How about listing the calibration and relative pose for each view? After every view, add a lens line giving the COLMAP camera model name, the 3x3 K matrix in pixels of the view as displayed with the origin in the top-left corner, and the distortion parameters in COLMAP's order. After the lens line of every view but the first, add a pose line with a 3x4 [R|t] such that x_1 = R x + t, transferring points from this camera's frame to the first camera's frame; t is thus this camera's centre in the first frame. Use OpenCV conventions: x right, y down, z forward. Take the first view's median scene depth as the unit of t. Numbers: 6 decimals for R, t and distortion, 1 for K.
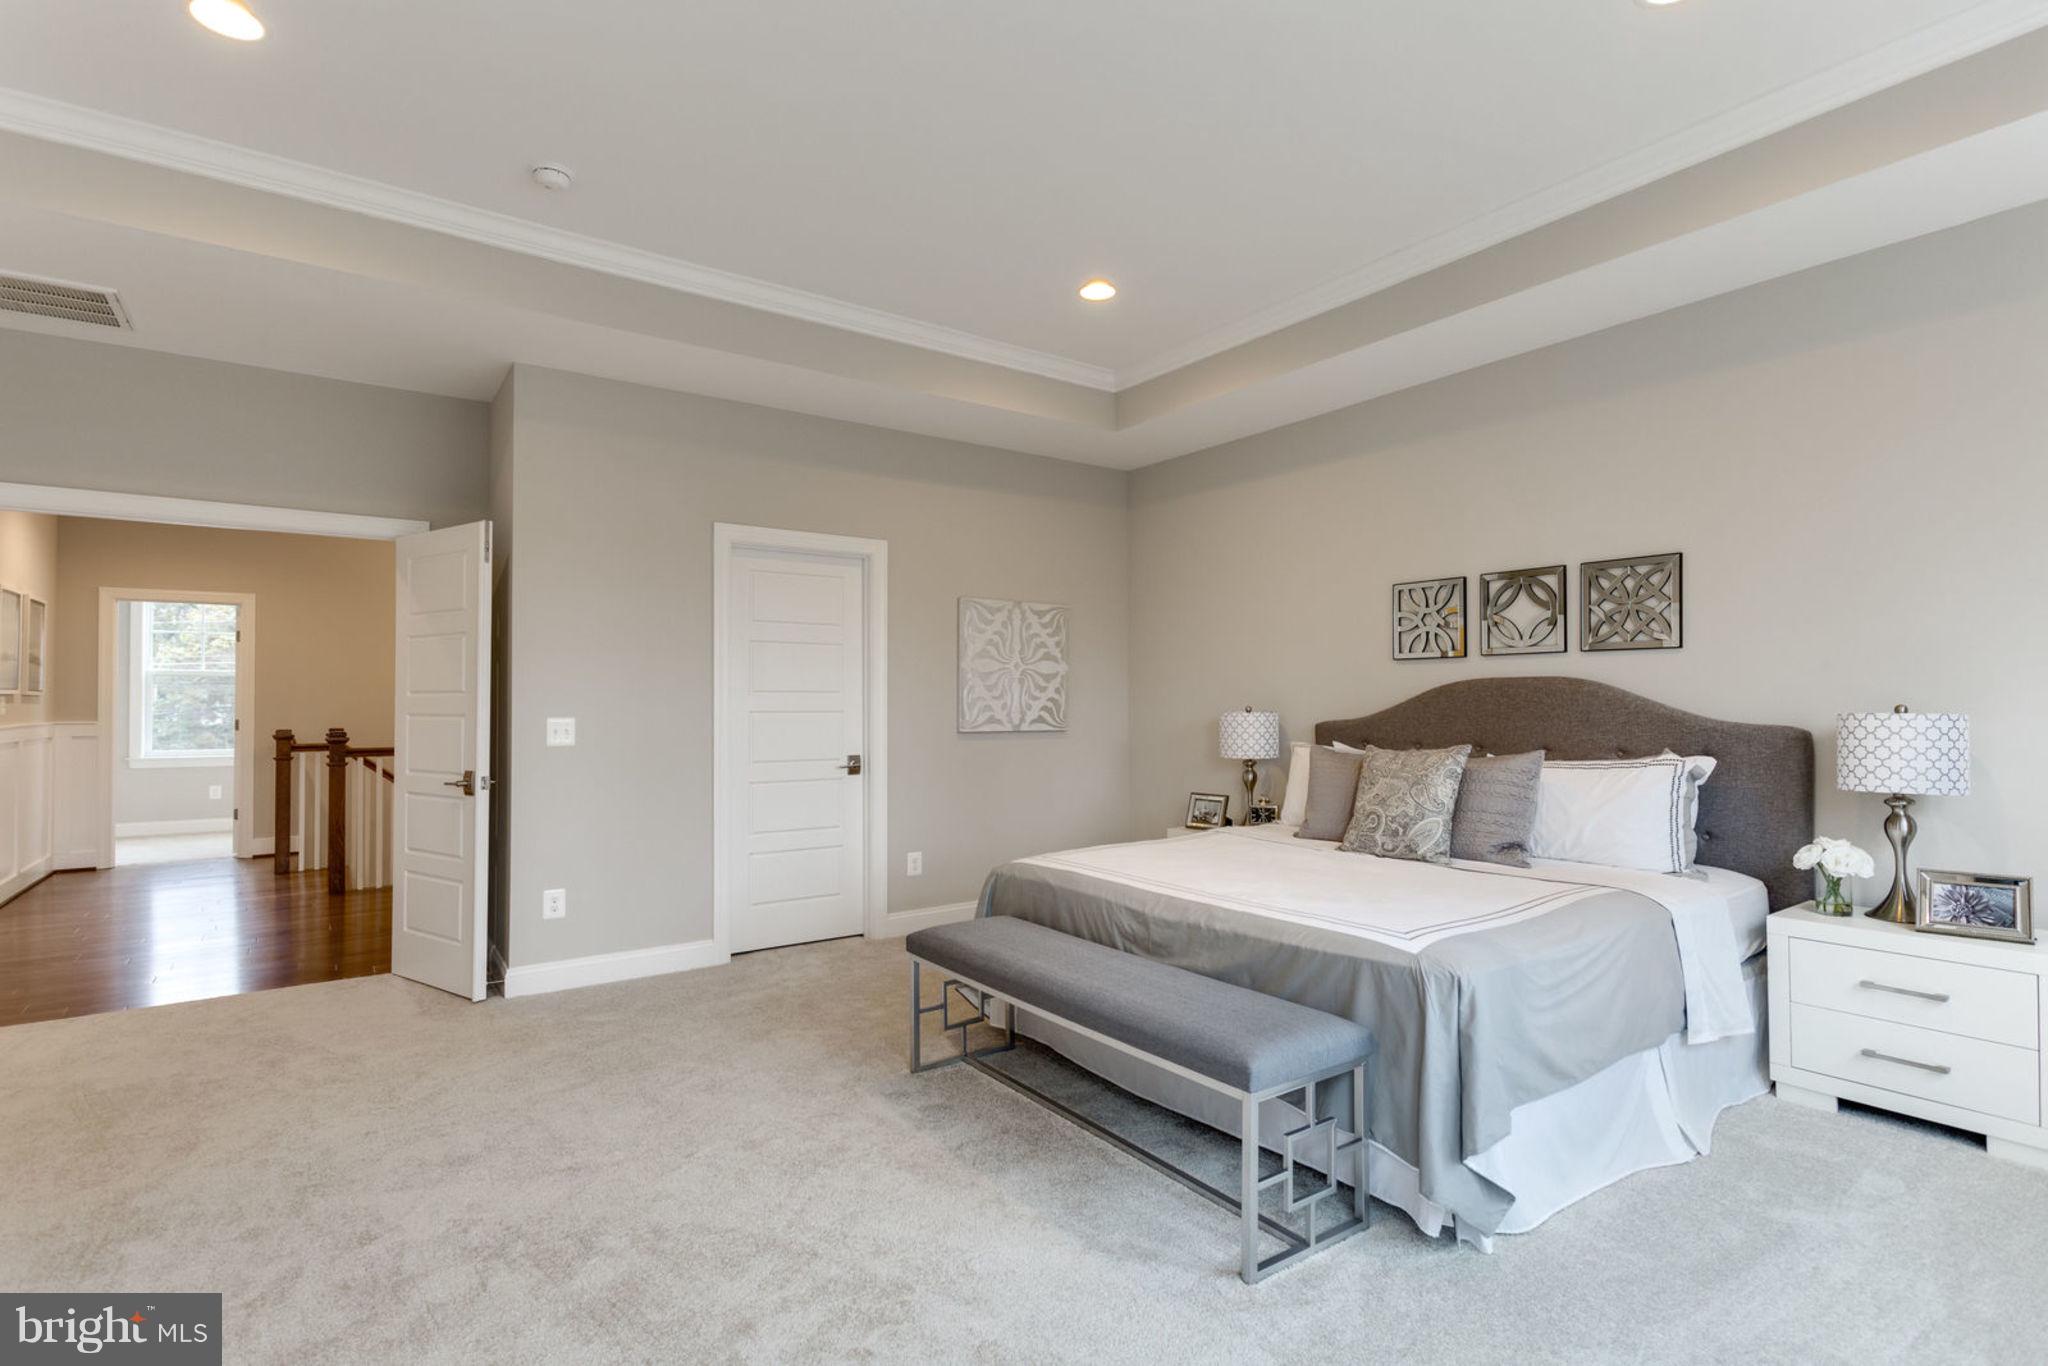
lens RADIAL K [[986.1, 0, 1026.4], [0, 986.1, 690.7], [0, 0, 1]] dist [0.000213, -0.001029]
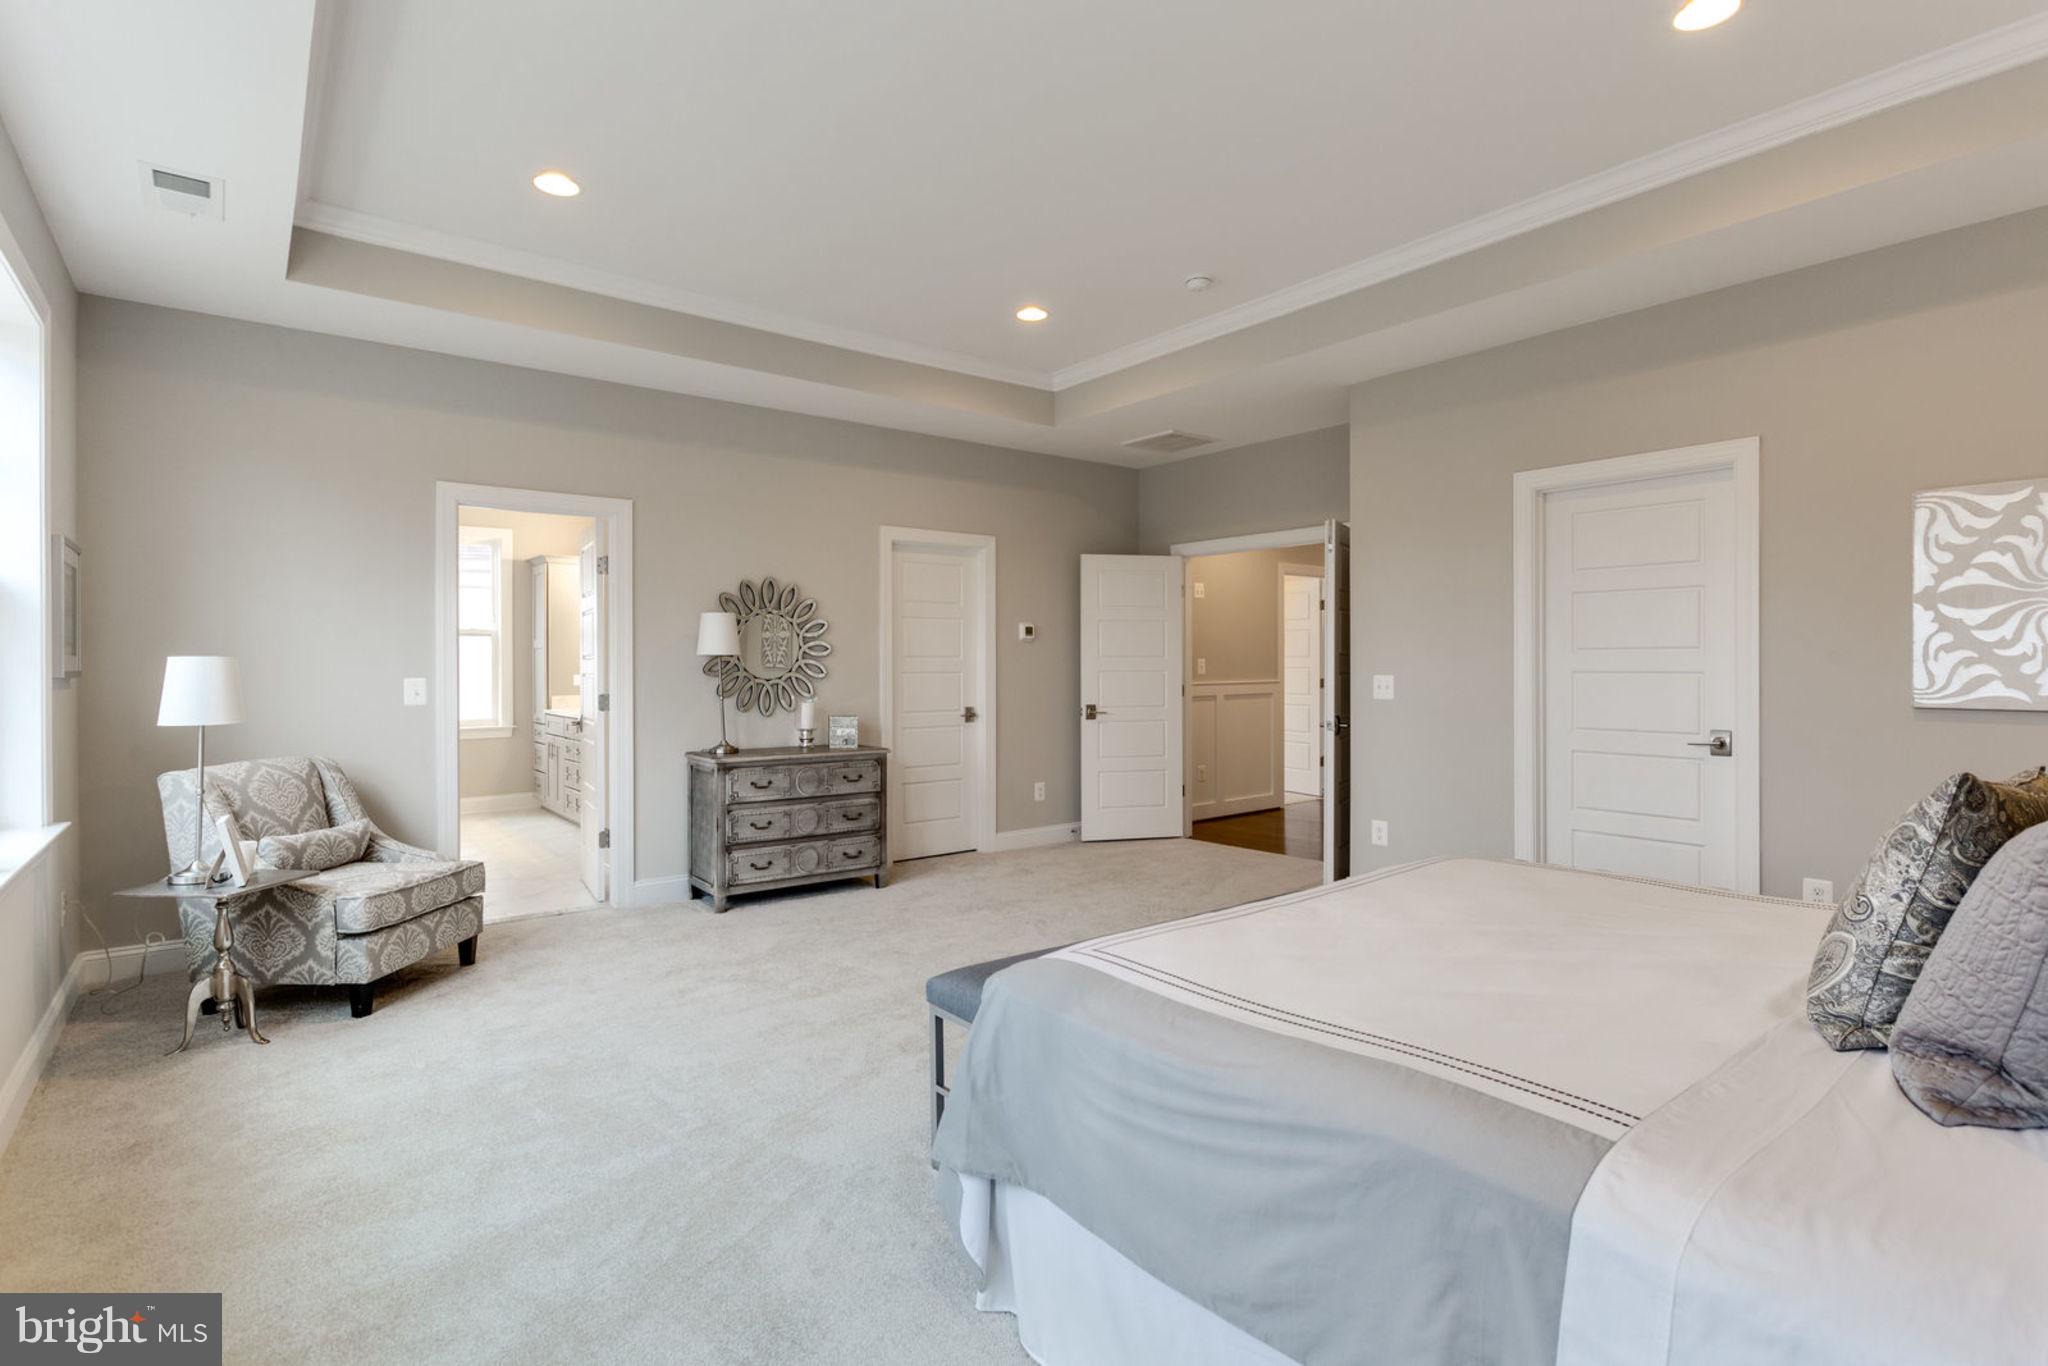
lens RADIAL K [[986.1, 0, 1011.6], [0, 986.1, 676.1], [0, 0, 1]] dist [0.000213, -0.001029]
pose [[0.050553, 0.021704, -0.998486, 0.552490], [0.021790, 0.999502, 0.022830, -0.006287], [0.998484, -0.022911, 0.050054, 0.417826]]
